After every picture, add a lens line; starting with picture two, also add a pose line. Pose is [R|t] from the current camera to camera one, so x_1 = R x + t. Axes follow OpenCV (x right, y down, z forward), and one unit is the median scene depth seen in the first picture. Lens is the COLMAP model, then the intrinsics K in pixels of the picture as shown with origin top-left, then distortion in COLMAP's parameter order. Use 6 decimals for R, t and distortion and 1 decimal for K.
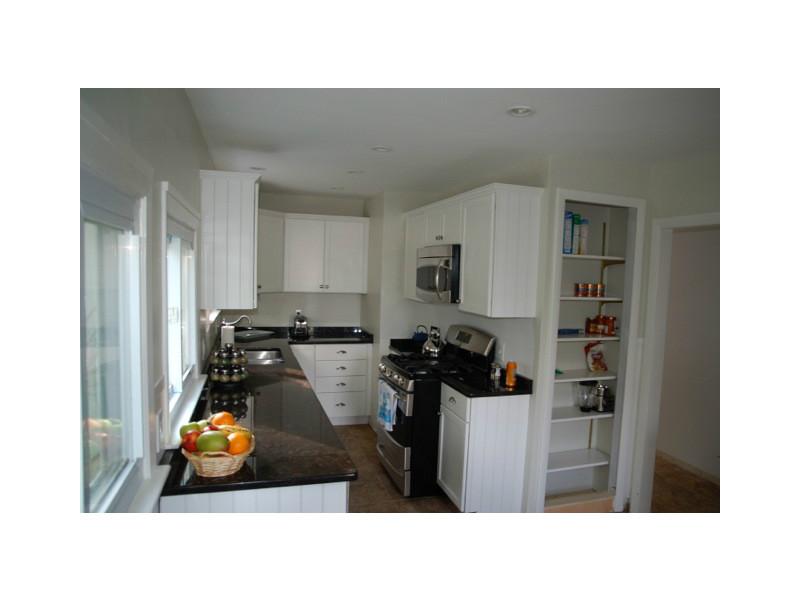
lens RADIAL K [[481.3, 0, 400.5], [0, 481.3, 301.4], [0, 0, 1]] dist [-0.007134, -0.000321]
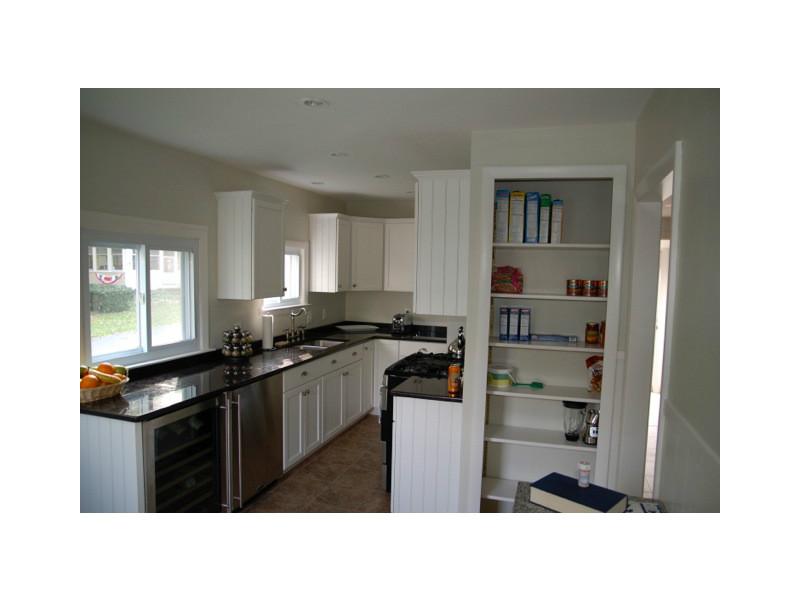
lens RADIAL K [[481.3, 0, 400.3], [0, 481.3, 303.5], [0, 0, 1]] dist [-0.007134, -0.000321]
pose [[0.811706, 0.025316, -0.583517, 0.642729], [-0.032092, 0.999484, -0.001279, 0.013689], [0.583184, 0.019764, 0.812100, 0.193822]]
